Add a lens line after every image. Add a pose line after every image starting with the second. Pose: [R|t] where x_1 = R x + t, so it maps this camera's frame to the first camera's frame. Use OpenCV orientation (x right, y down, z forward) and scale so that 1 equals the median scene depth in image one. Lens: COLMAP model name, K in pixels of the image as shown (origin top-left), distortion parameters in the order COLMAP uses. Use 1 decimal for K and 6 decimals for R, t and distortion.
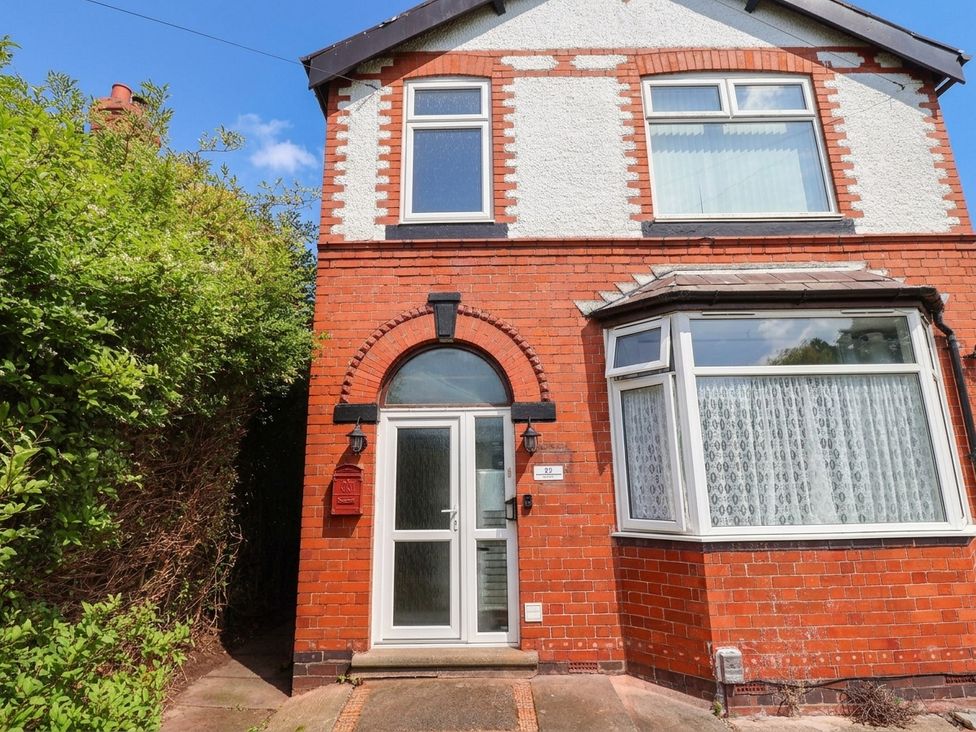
lens RADIAL K [[543.9, 0, 494.1], [0, 543.9, 362.2], [0, 0, 1]] dist [0.007704, -0.019284]
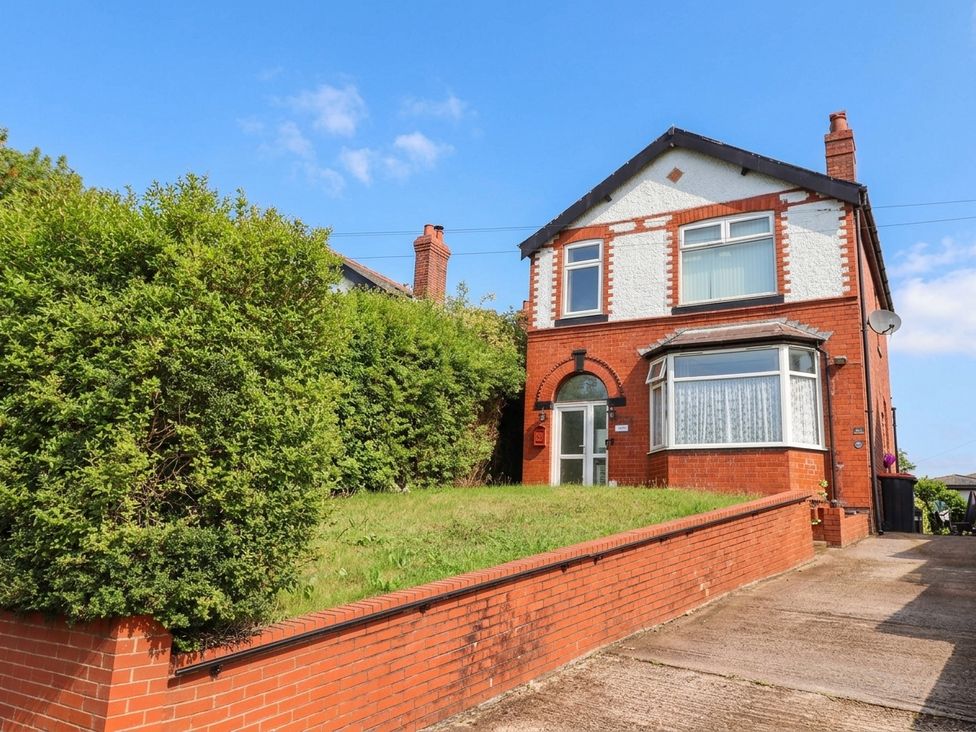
lens RADIAL K [[543.9, 0, 494.1], [0, 543.9, 362.2], [0, 0, 1]] dist [0.007704, -0.019284]
pose [[0.890234, -0.068439, -0.450332, 0.577098], [0.051033, 0.997409, -0.050698, 0.015674], [0.452635, 0.022152, 0.891421, -1.096184]]
